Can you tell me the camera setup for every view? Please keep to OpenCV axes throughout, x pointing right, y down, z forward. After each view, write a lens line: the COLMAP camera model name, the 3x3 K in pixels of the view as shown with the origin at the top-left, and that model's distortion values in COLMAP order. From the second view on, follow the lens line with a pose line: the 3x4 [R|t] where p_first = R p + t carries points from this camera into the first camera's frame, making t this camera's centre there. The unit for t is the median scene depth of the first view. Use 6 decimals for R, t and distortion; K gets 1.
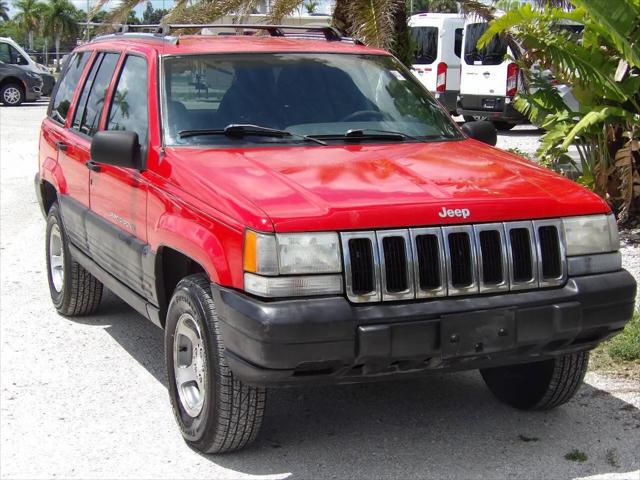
lens RADIAL K [[1258.1, 0, 317.0], [0, 1258.1, 242.8], [0, 0, 1]] dist [-0.037352, 0.000000]
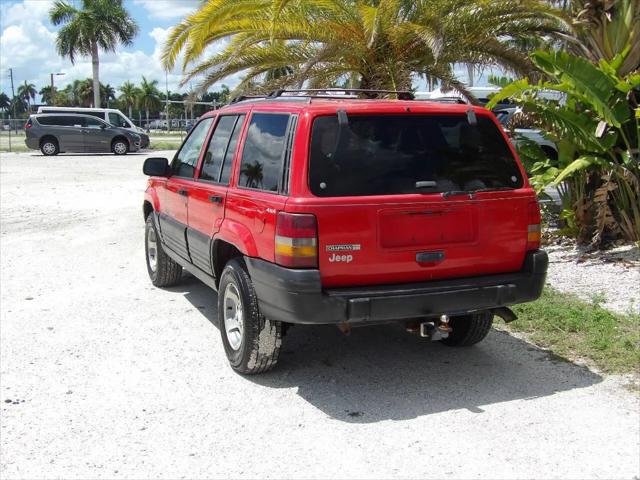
lens RADIAL K [[781.3, 0, 321.7], [0, 781.3, 243.2], [0, 0, 1]] dist [0.043803, 0.000000]
pose [[0.999841, -0.007956, 0.015975, -0.105725], [0.007852, 0.999948, 0.006575, -0.047179], [-0.016026, -0.006449, 0.999851, 0.339185]]
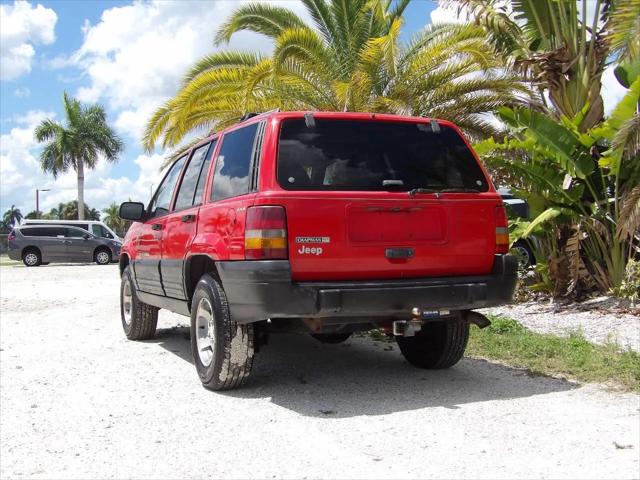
lens RADIAL K [[781.3, 0, 320.6], [0, 781.3, 241.6], [0, 0, 1]] dist [0.043803, 0.000000]
pose [[0.999013, -0.024805, 0.036836, -0.092739], [0.030245, 0.987396, -0.155351, 0.086077], [-0.032518, 0.156312, 0.987172, 0.342703]]
